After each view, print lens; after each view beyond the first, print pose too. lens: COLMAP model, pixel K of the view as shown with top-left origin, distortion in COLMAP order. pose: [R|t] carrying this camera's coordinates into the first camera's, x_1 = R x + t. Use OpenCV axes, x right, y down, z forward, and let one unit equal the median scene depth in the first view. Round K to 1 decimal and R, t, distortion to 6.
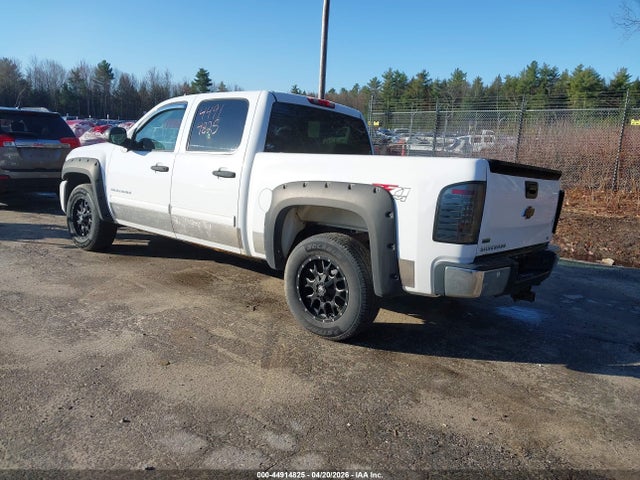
lens RADIAL K [[490.5, 0, 320.0], [0, 490.5, 240.0], [0, 0, 1]] dist [0.050742, -0.064578]
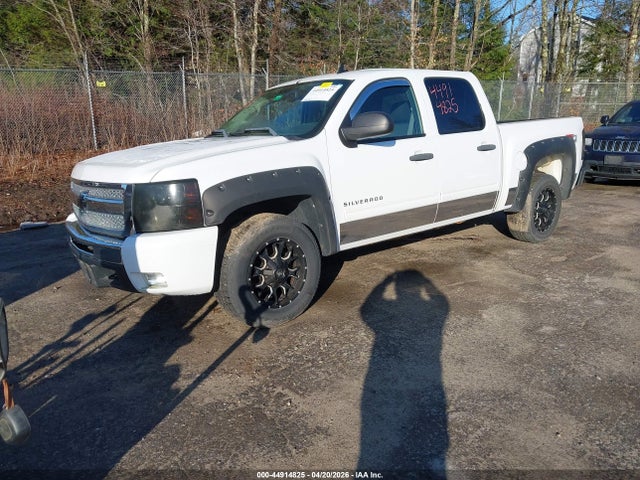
lens RADIAL K [[490.5, 0, 320.0], [0, 490.5, 240.0], [0, 0, 1]] dist [0.050742, -0.064578]
pose [[0.205772, -0.299626, 0.931602, -1.393639], [0.212858, 0.942886, 0.256239, -0.307853], [-0.955170, 0.145572, 0.257797, 1.110680]]
